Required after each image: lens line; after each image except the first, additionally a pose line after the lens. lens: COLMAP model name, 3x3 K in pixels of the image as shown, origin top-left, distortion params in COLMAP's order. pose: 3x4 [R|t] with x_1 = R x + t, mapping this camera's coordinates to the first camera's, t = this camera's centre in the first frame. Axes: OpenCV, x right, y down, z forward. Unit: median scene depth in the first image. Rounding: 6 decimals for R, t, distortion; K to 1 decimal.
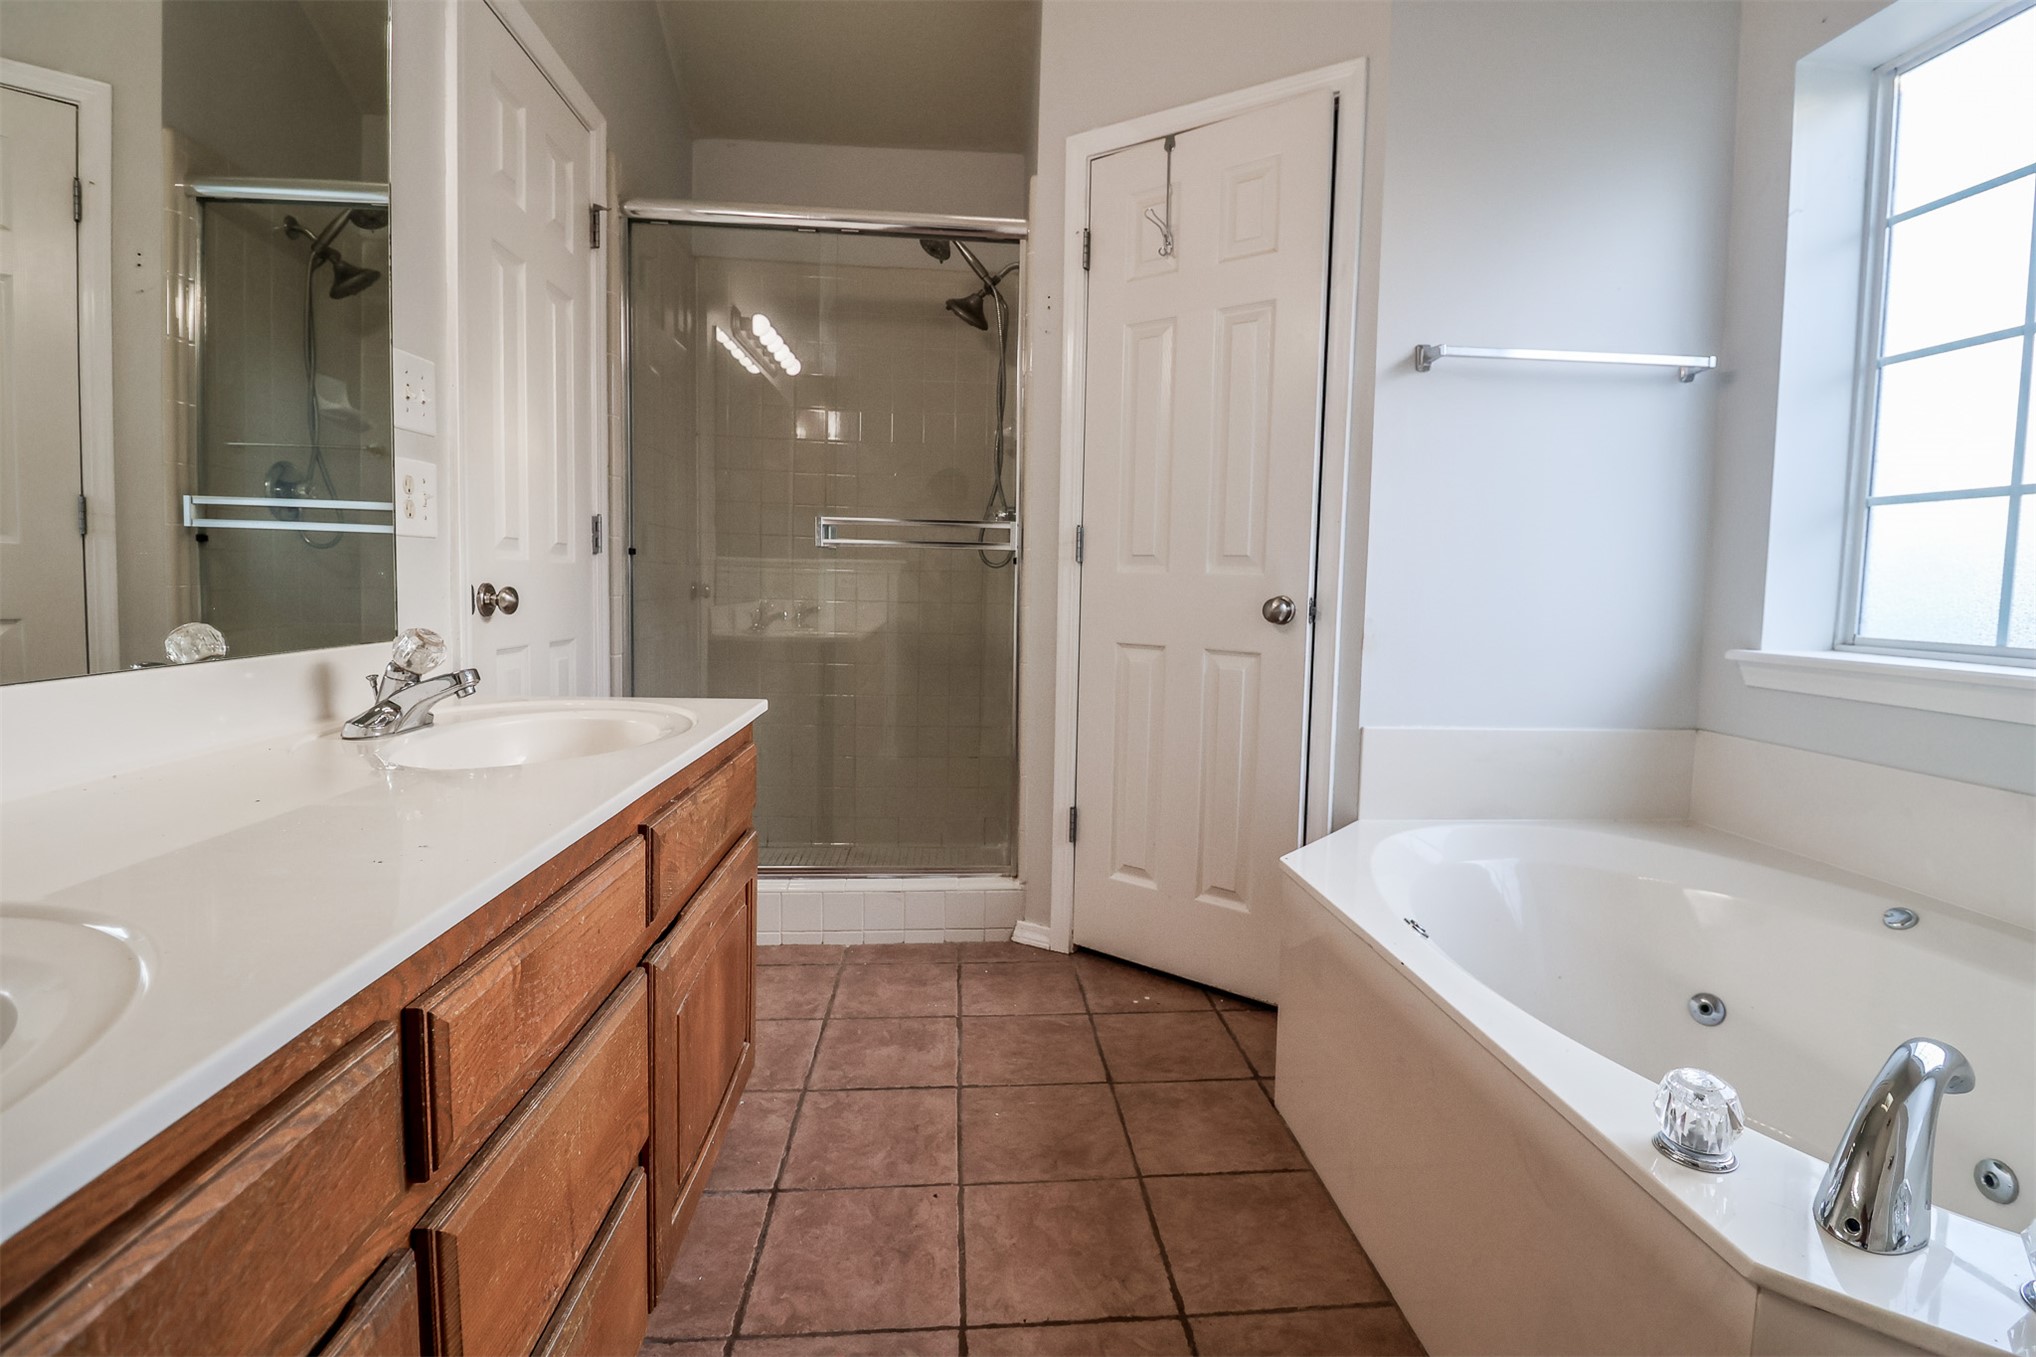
lens RADIAL K [[950.8, 0, 1032.5], [0, 950.8, 651.5], [0, 0, 1]] dist [-0.001202, -0.011422]
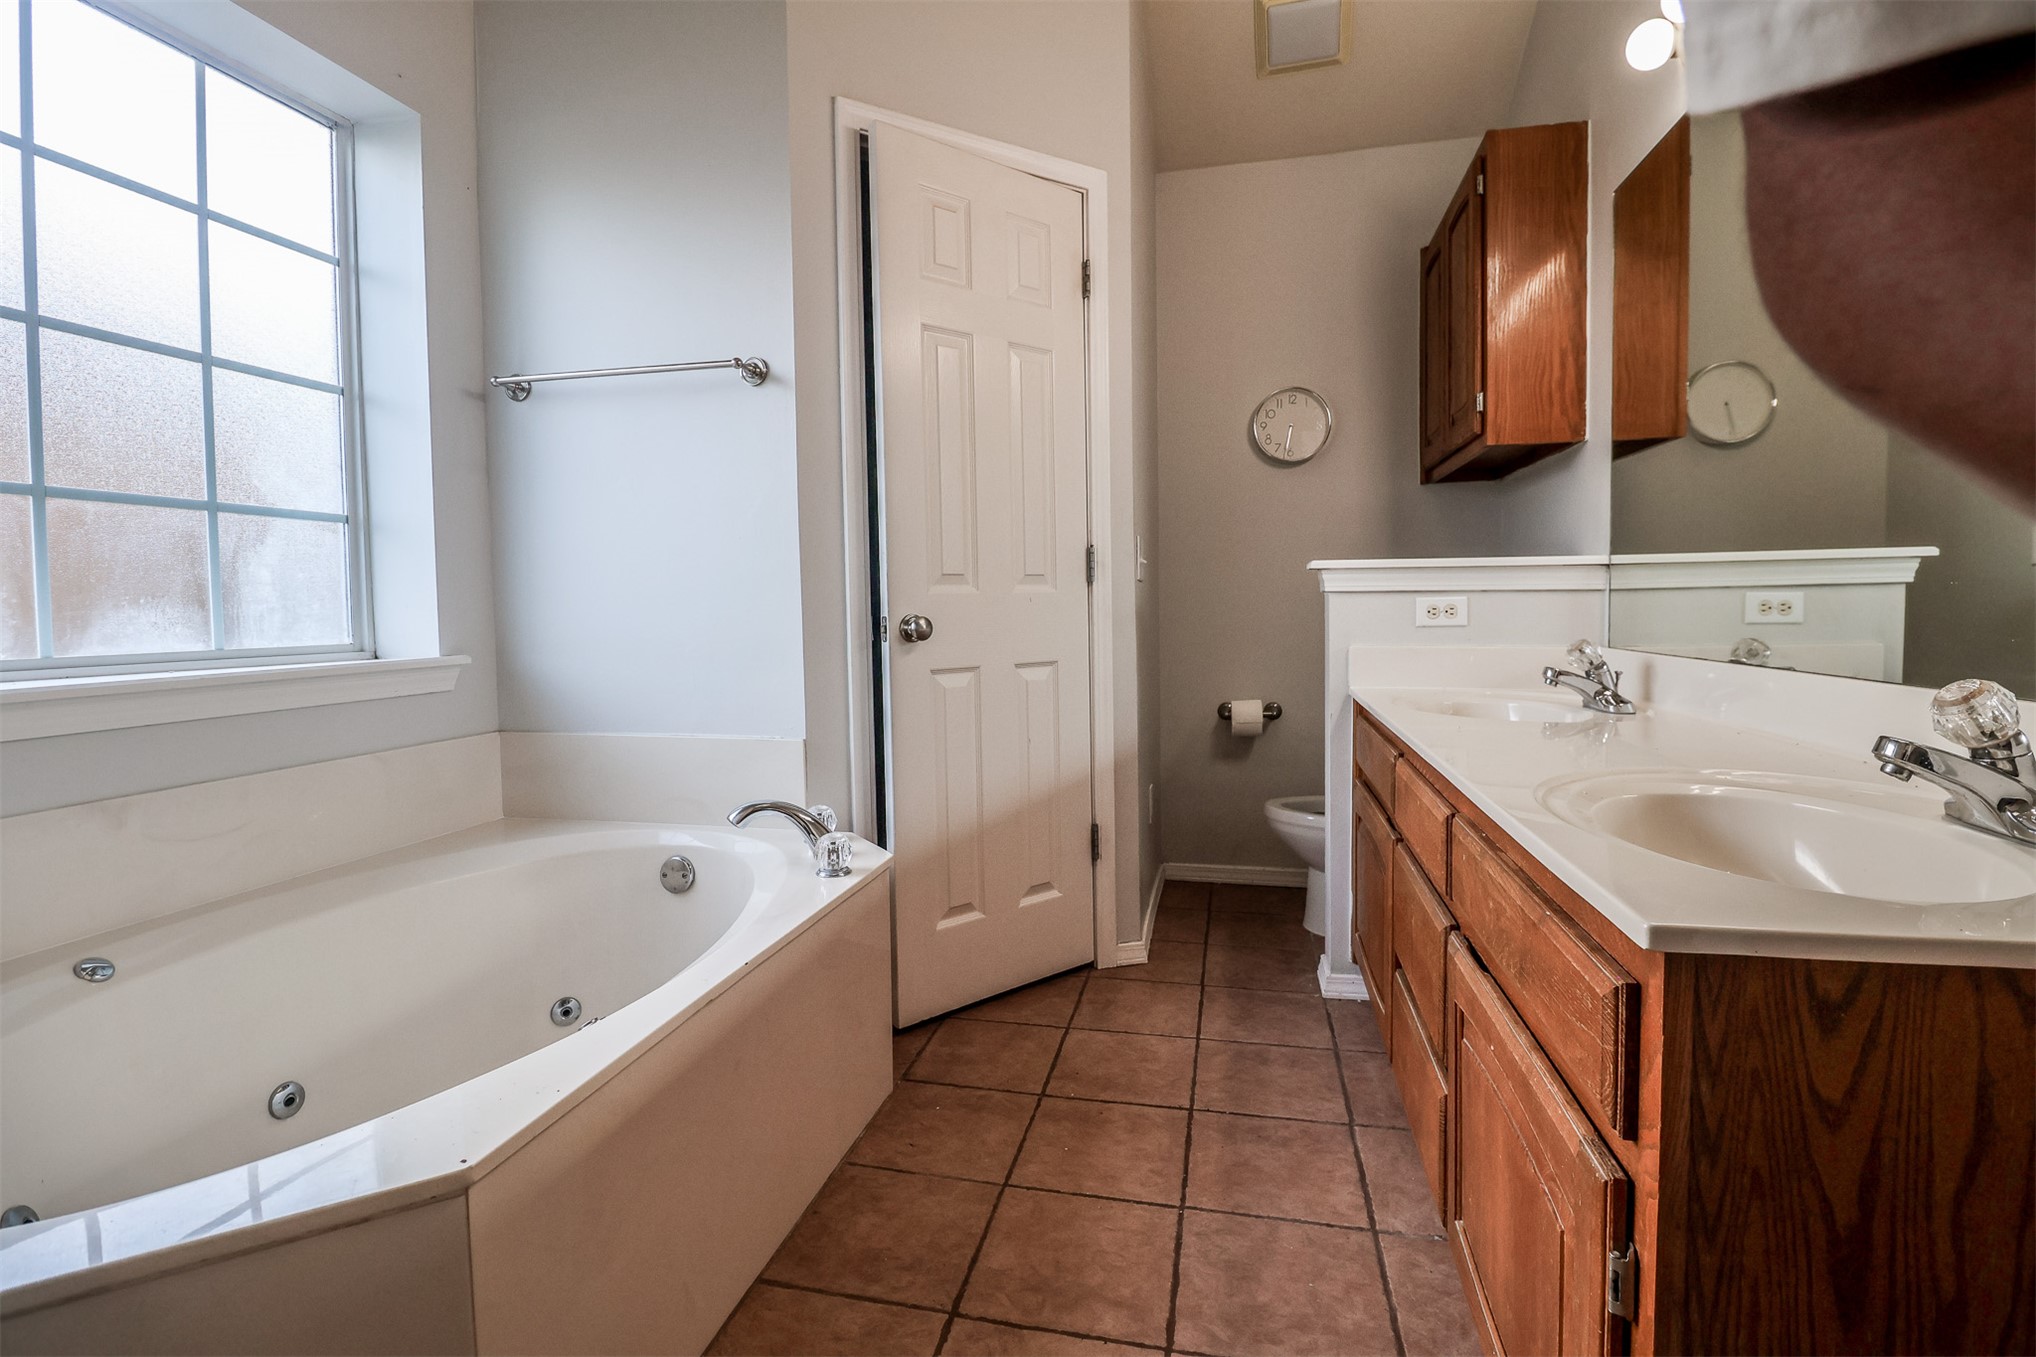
lens RADIAL K [[950.8, 0, 1032.5], [0, 950.8, 651.5], [0, 0, 1]] dist [-0.001202, -0.011422]
pose [[-0.956514, -0.023022, 0.290776, -0.206784], [0.014606, 0.991849, 0.126575, -0.137324], [-0.291320, 0.125318, -0.948382, 1.879191]]
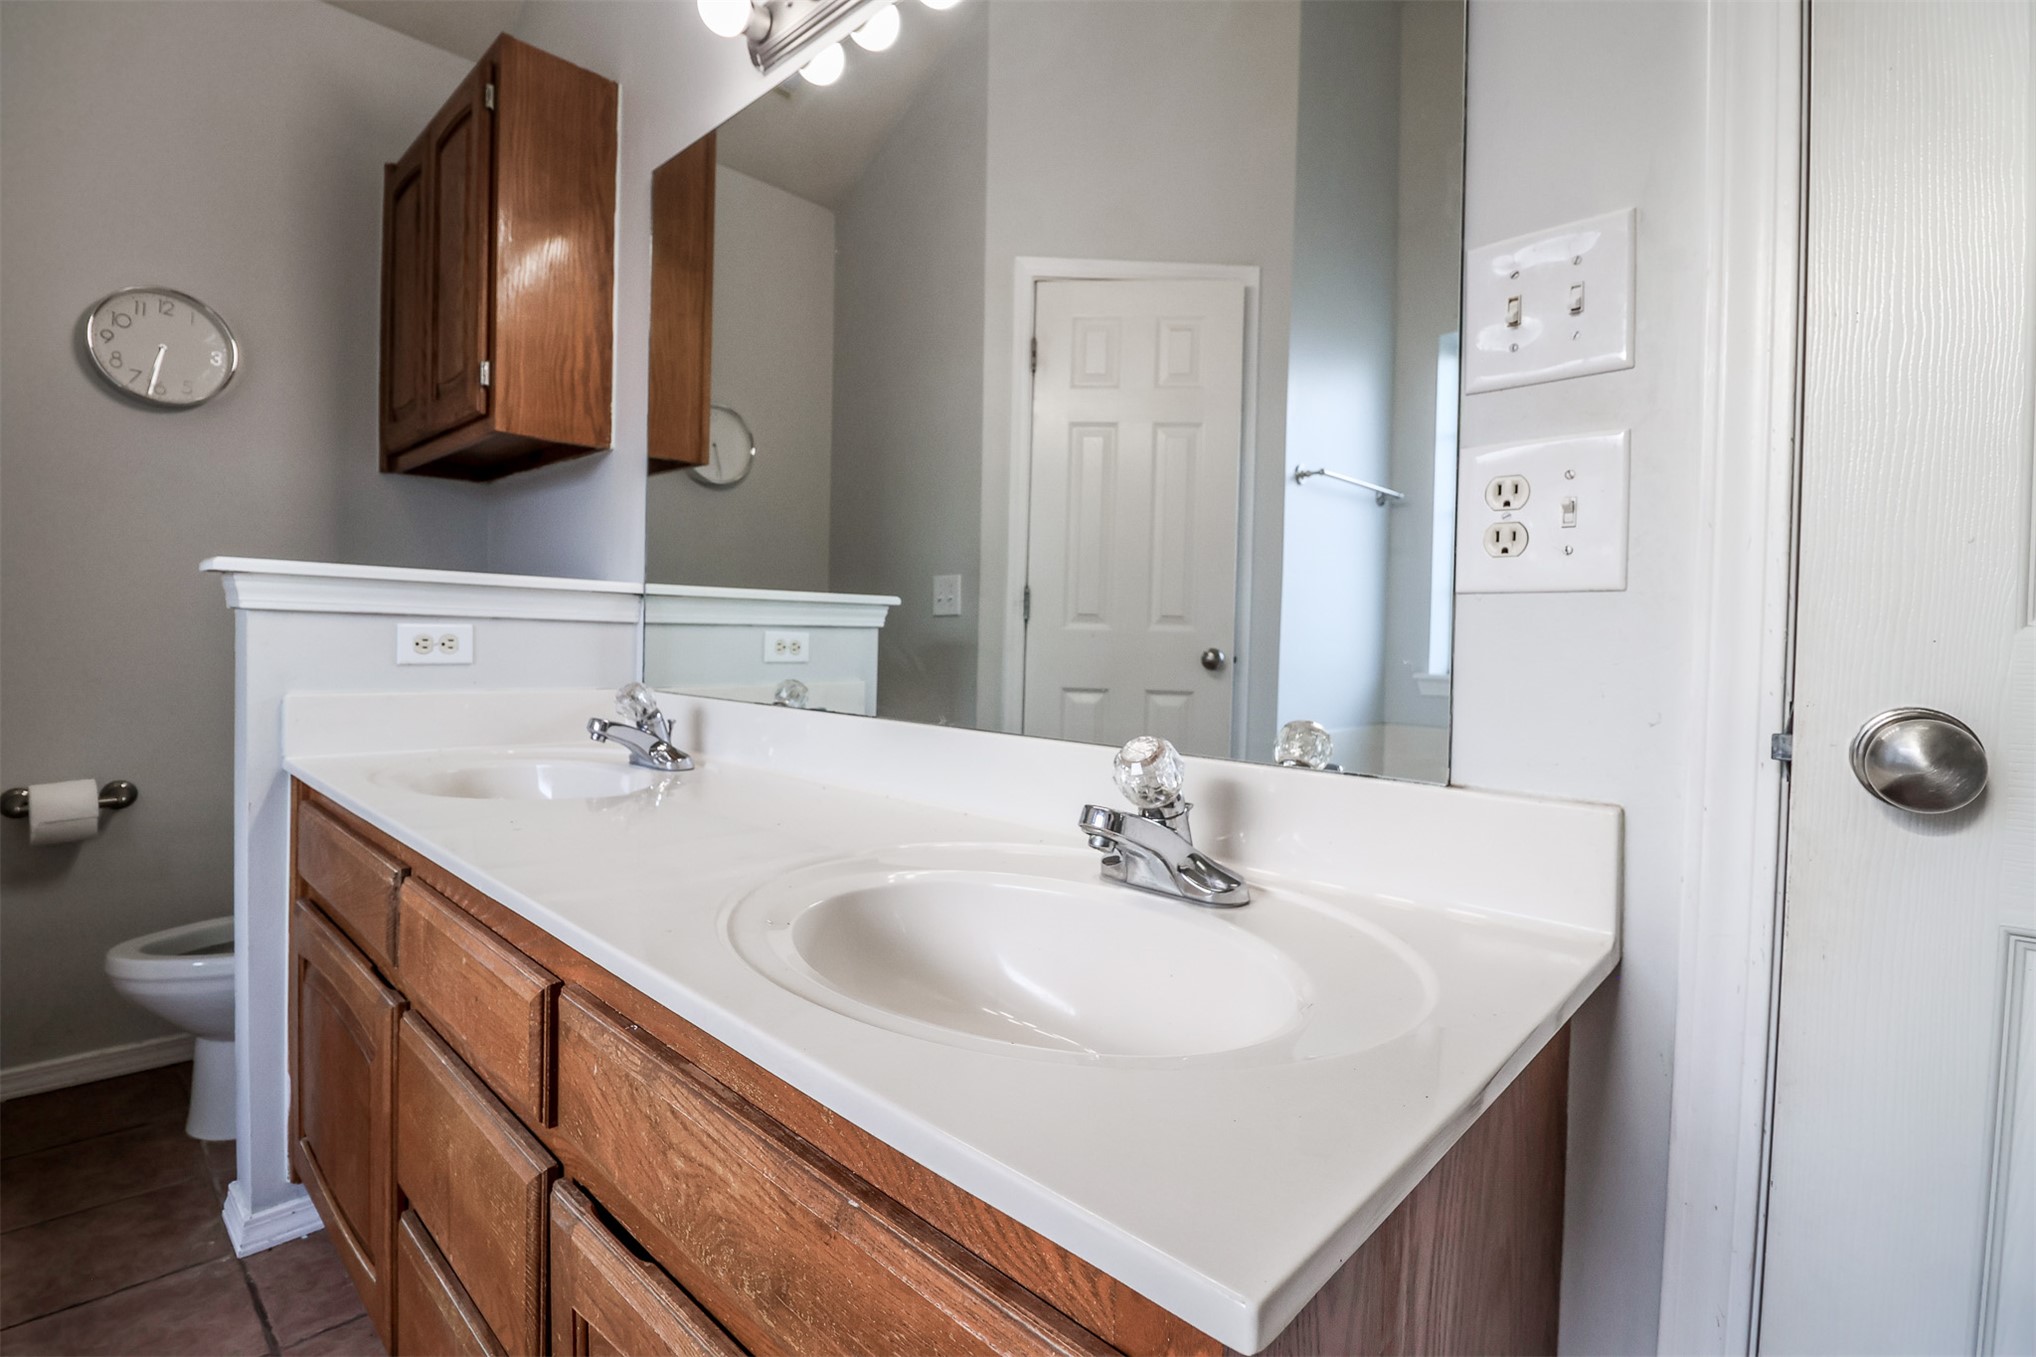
lens RADIAL K [[950.8, 0, 1032.5], [0, 950.8, 651.5], [0, 0, 1]] dist [-0.001202, -0.011422]
pose [[-0.741013, -0.029595, -0.670838, -0.157955], [-0.089212, 0.994511, 0.054670, -0.108380], [0.665538, 0.100358, -0.739586, 1.461067]]
